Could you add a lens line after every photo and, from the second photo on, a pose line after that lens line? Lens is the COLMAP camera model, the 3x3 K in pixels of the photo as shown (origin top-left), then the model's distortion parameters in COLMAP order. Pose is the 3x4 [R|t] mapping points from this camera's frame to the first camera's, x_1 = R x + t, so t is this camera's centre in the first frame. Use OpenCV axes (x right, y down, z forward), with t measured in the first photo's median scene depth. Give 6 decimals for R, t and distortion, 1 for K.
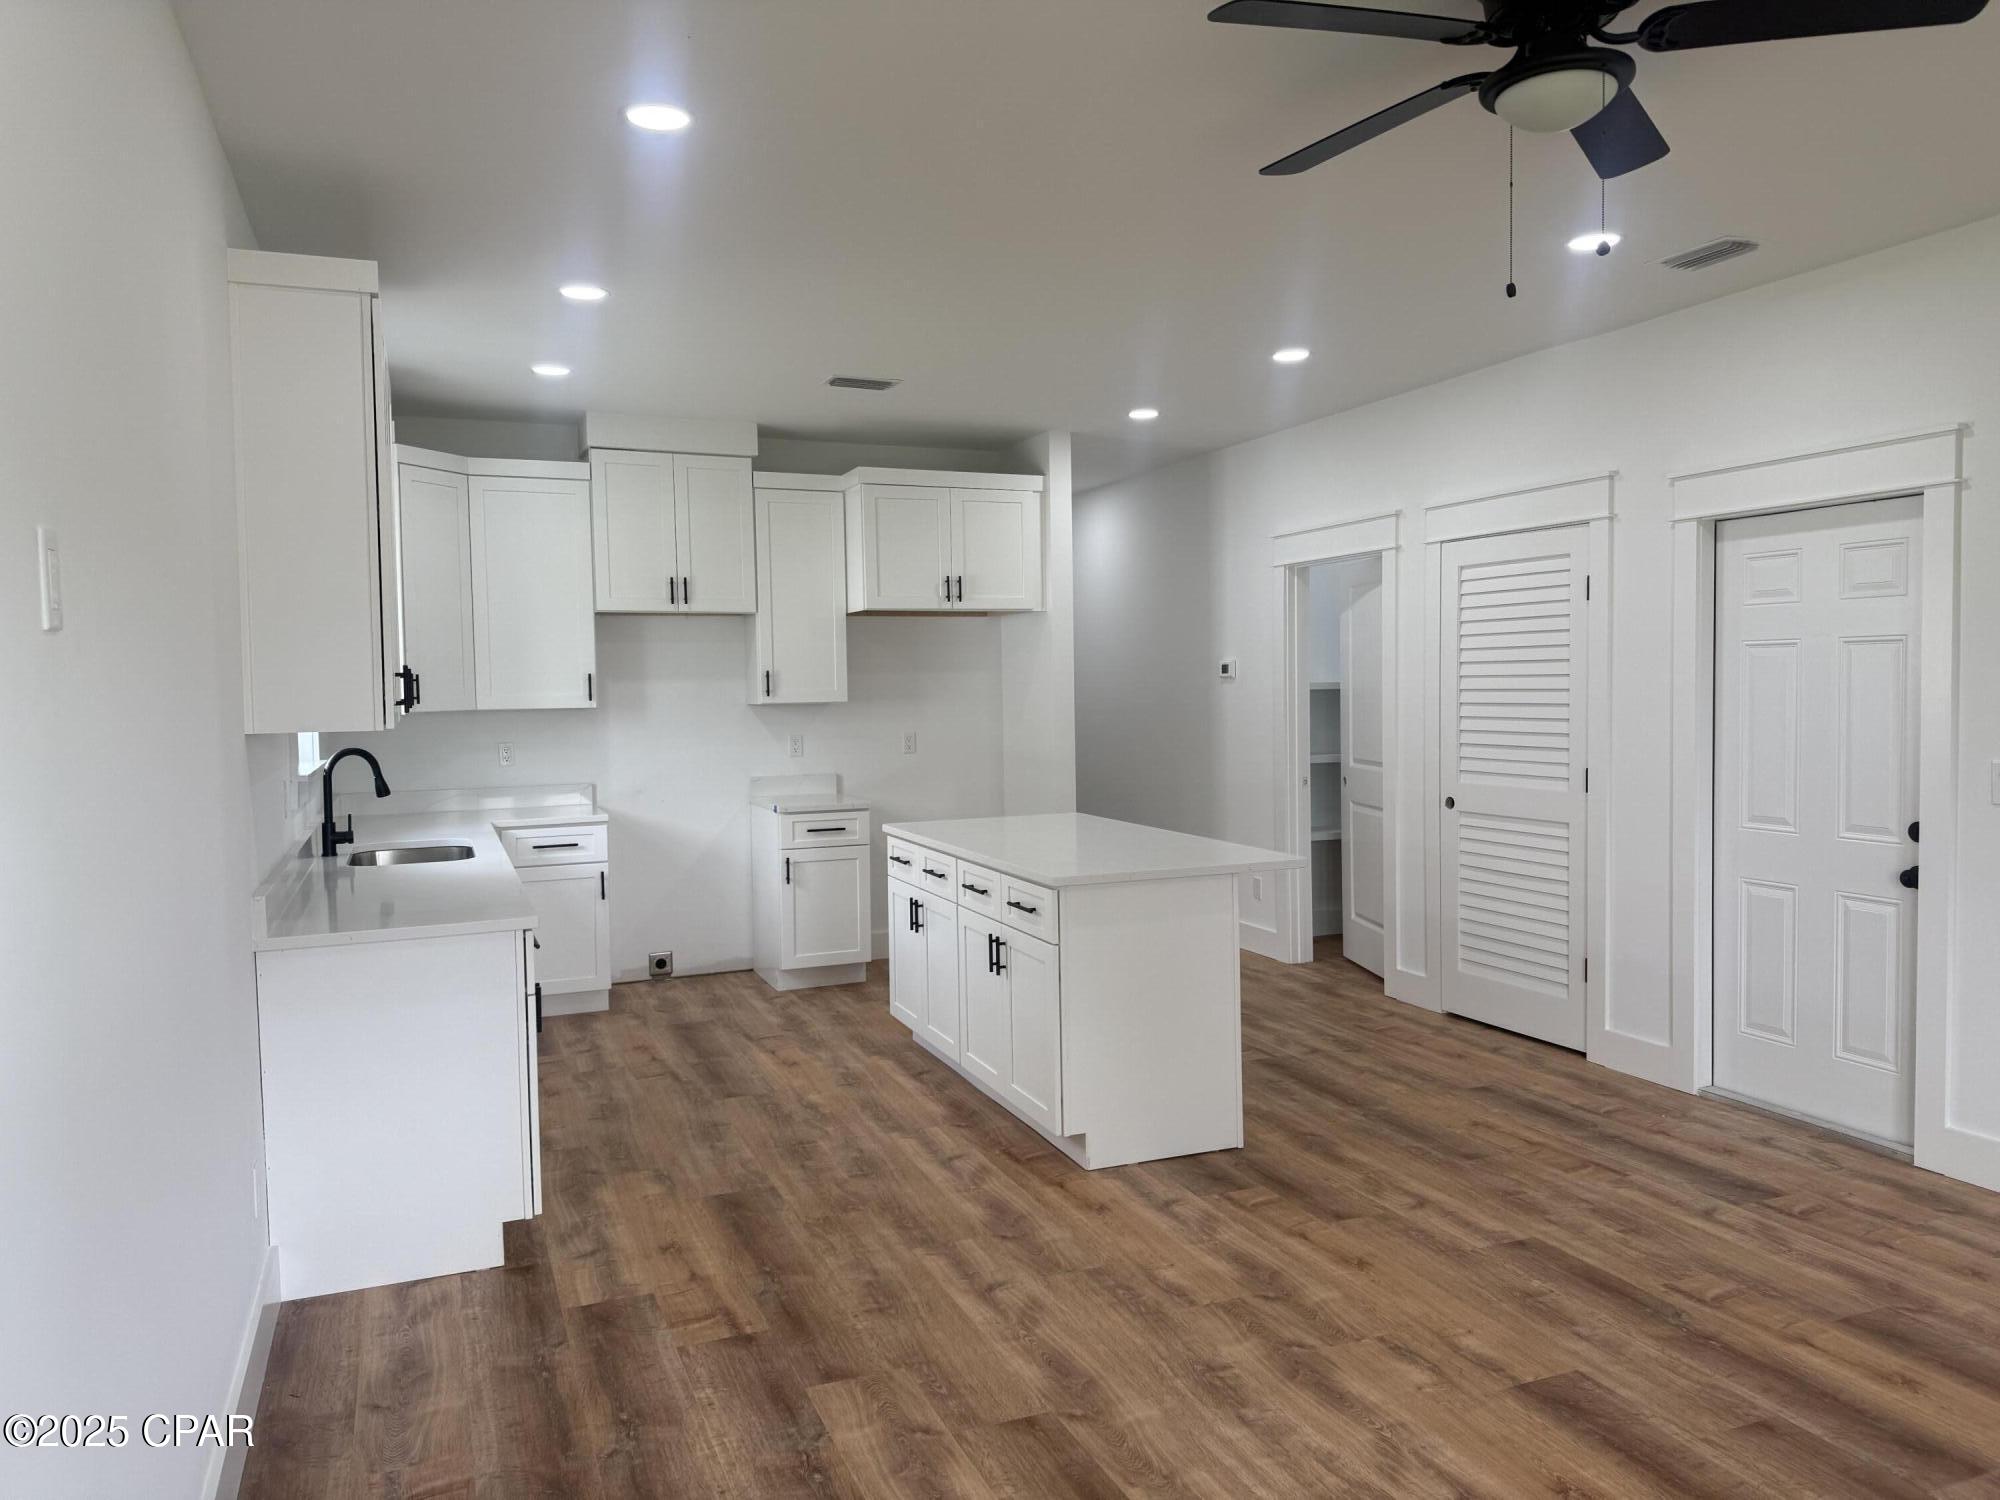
lens RADIAL K [[1422.4, 0, 1000.0], [0, 1422.4, 750.0], [0, 0, 1]] dist [0.000224, -0.001319]
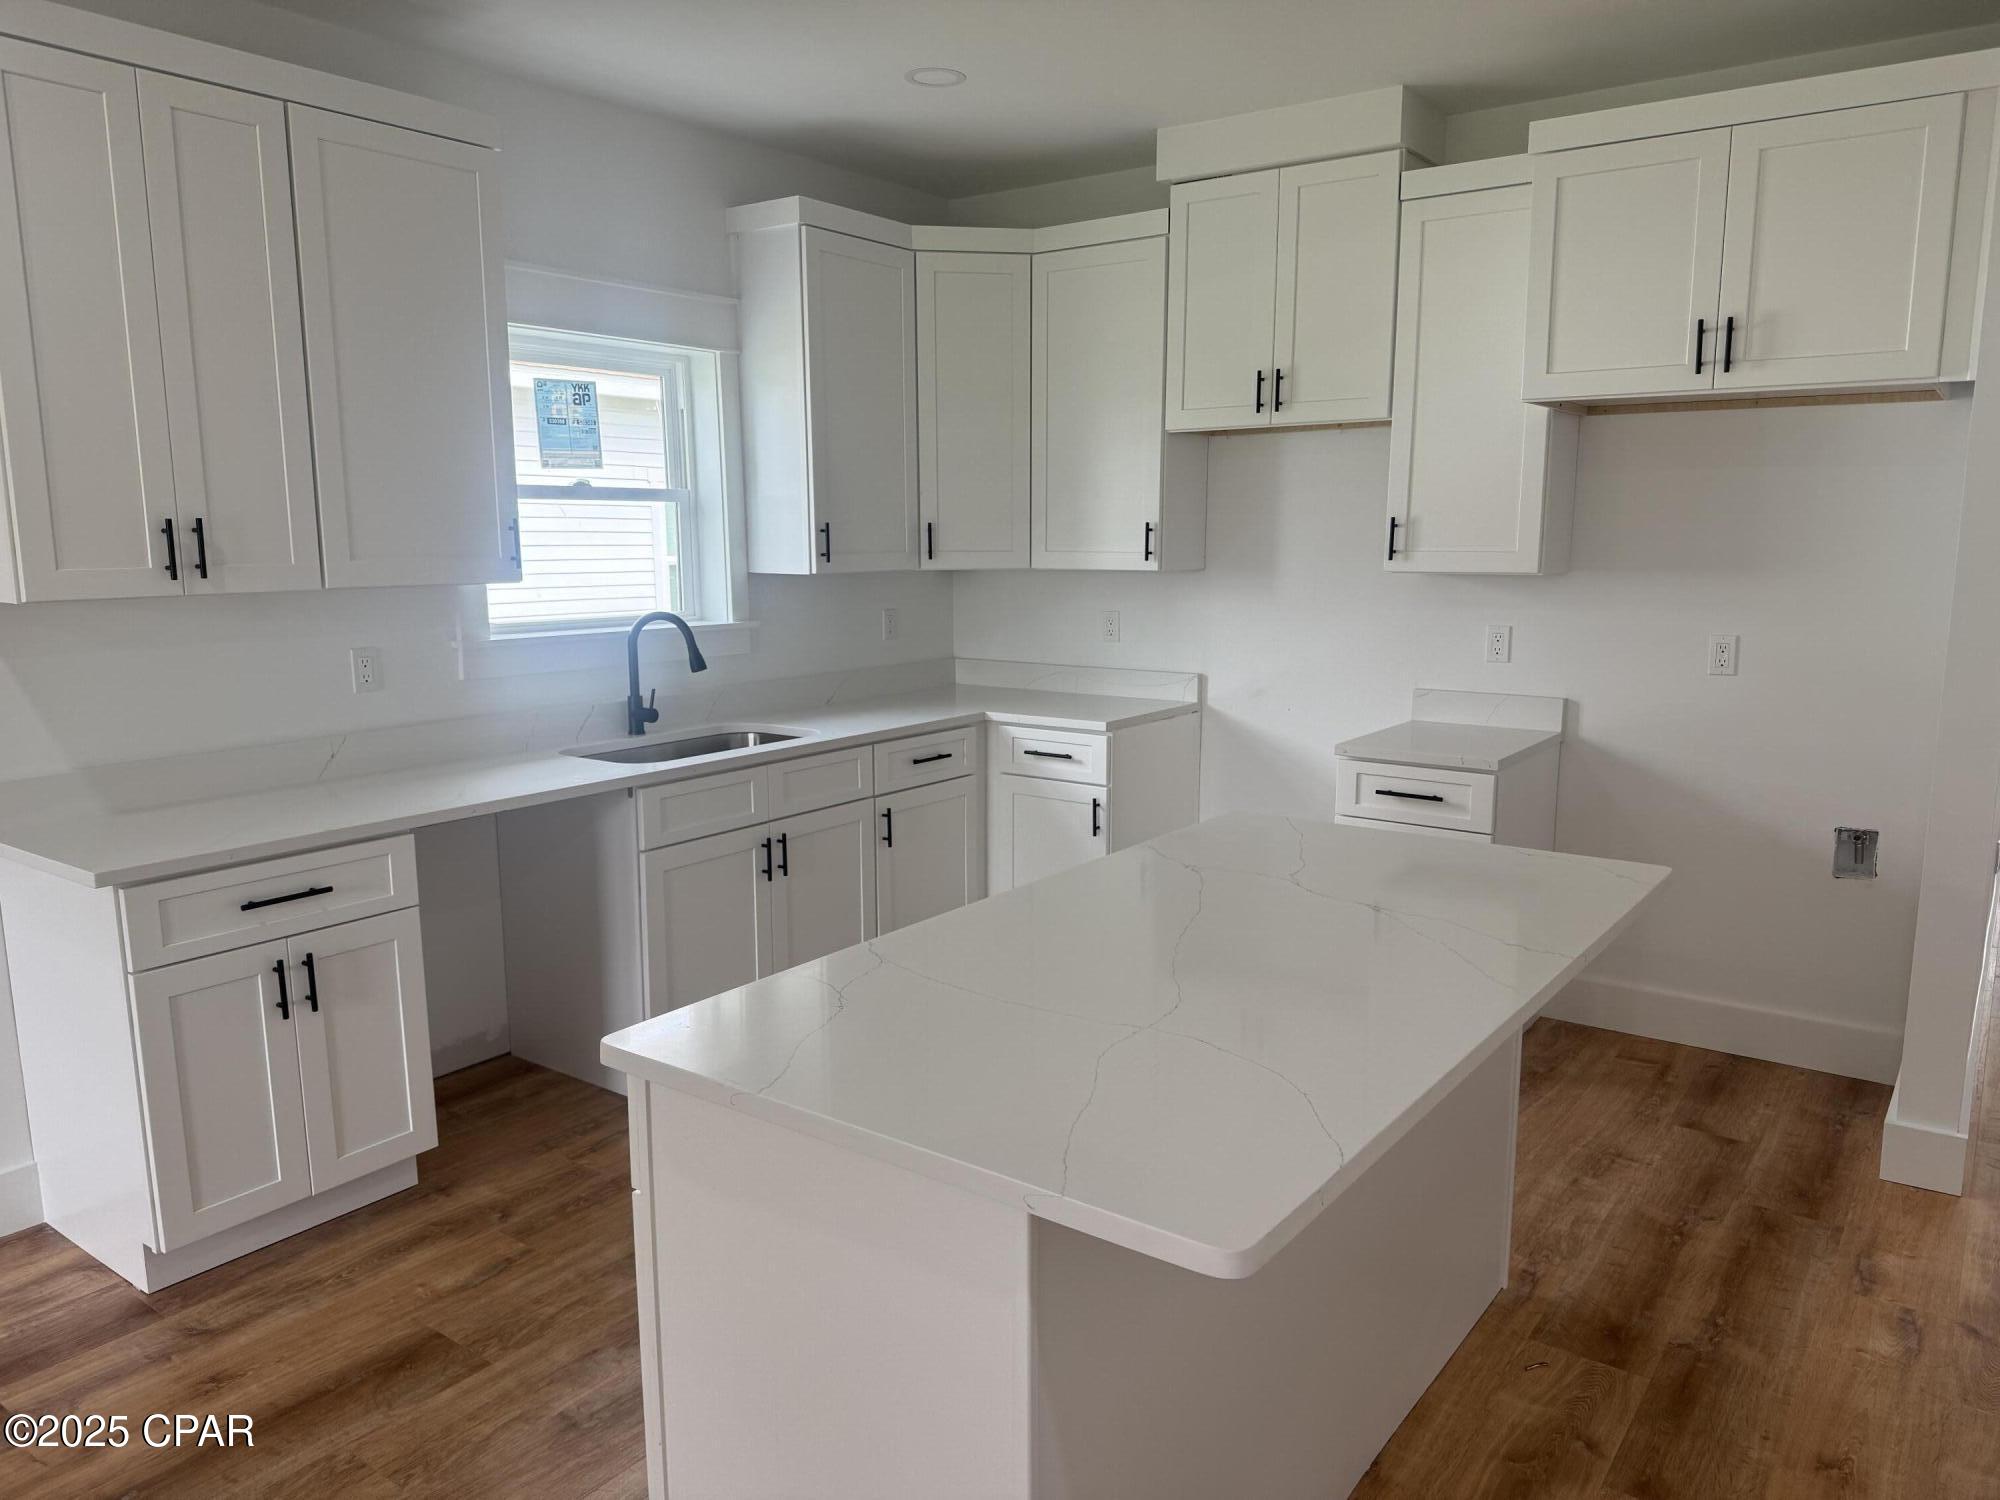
lens RADIAL K [[1344.3, 0, 1004.2], [0, 1344.3, 794.2], [0, 0, 1]] dist [0.003828, -0.001134]
pose [[0.508329, 0.180266, -0.842084, 0.266664], [-0.045942, 0.982130, 0.182512, -0.039142], [0.859937, -0.054089, 0.507527, 0.586606]]
